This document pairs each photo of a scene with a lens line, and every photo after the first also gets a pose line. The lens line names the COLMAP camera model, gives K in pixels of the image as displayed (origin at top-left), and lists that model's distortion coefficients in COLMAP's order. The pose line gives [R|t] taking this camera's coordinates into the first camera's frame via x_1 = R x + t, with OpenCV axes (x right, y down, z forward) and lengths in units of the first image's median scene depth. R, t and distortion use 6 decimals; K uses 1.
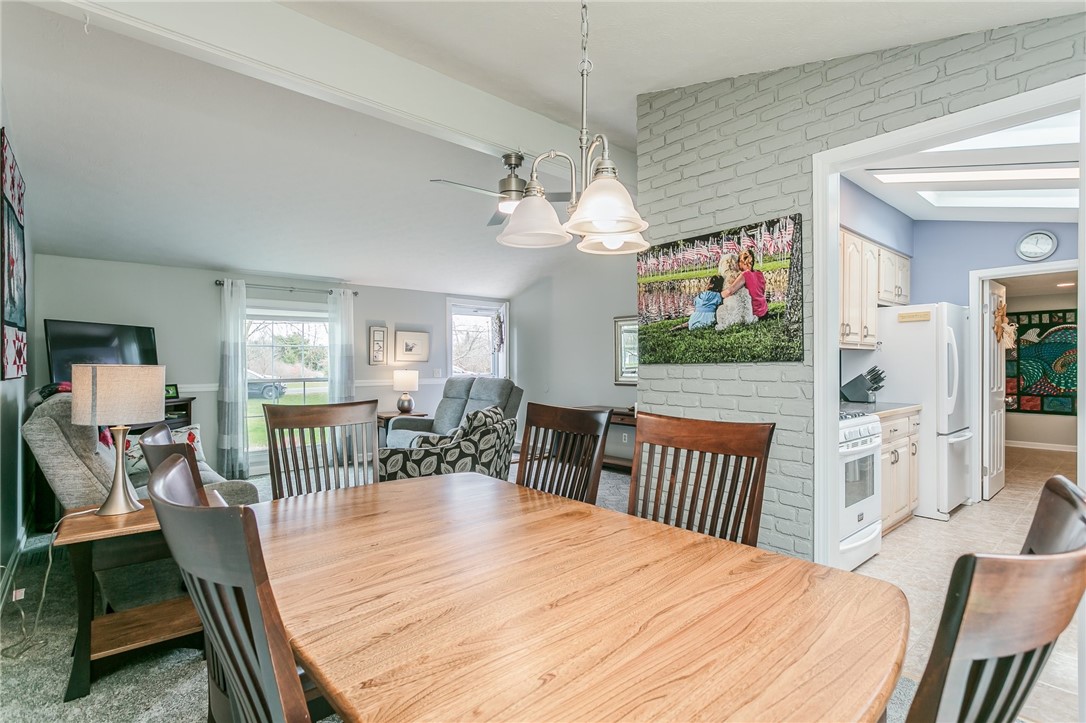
lens RADIAL K [[523.4, 0, 538.7], [0, 523.4, 366.9], [0, 0, 1]] dist [-0.001122, 0.000077]
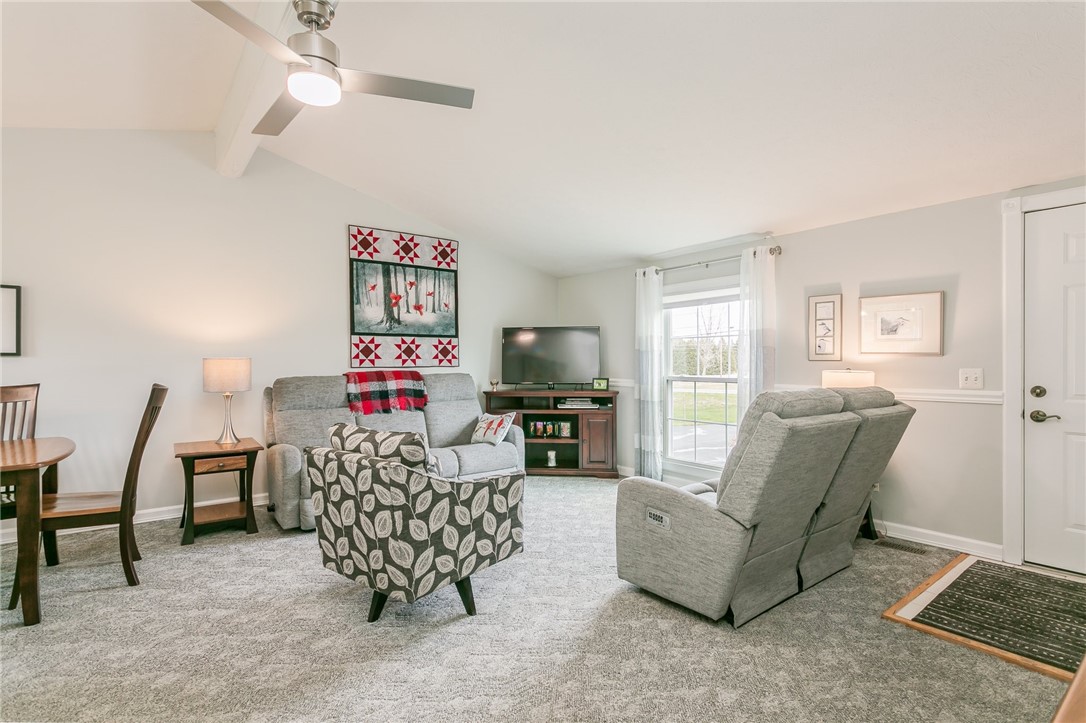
lens RADIAL K [[531.3, 0, 543.0], [0, 531.3, 361.5], [0, 0, 1]] dist [0.085211, 0.000023]
pose [[-0.048654, 0.011072, -0.998754, 0.383705], [0.002383, 0.999937, 0.010969, -0.012600], [0.998813, -0.001846, -0.048677, 0.875139]]
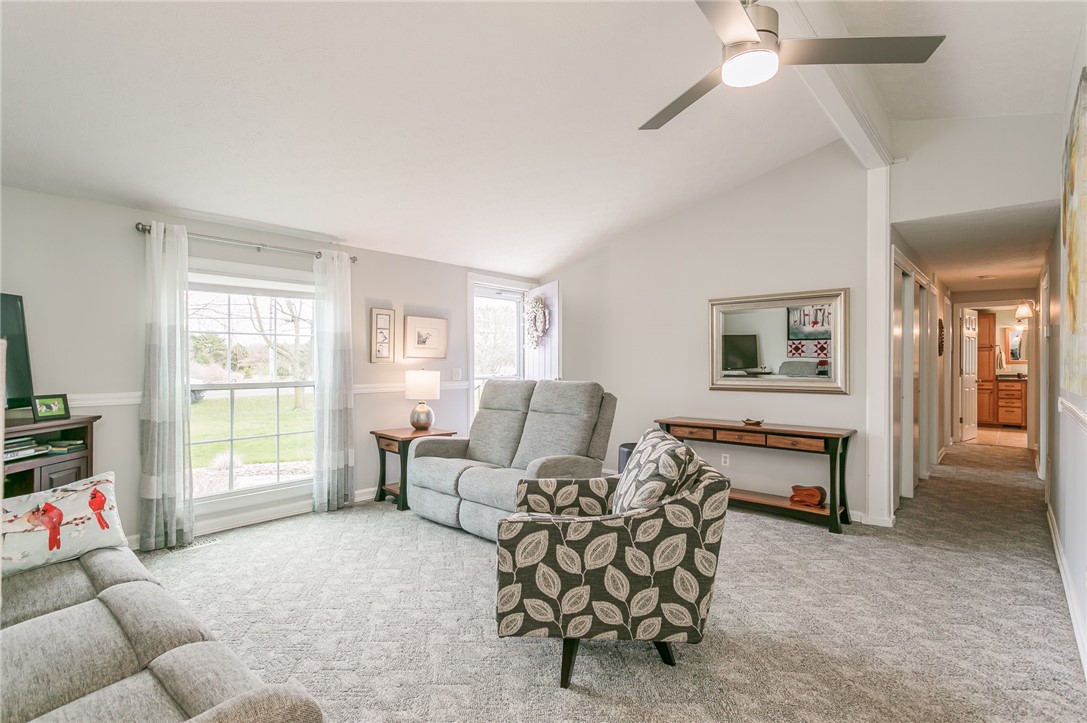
lens RADIAL K [[523.9, 0, 539.1], [0, 523.9, 366.9], [0, 0, 1]] dist [-0.001122, 0.000077]
pose [[0.991646, -0.000485, 0.128986, -0.230148], [0.000670, 0.999999, -0.001389, 0.003381], [-0.128985, 0.001463, 0.991645, 0.333268]]
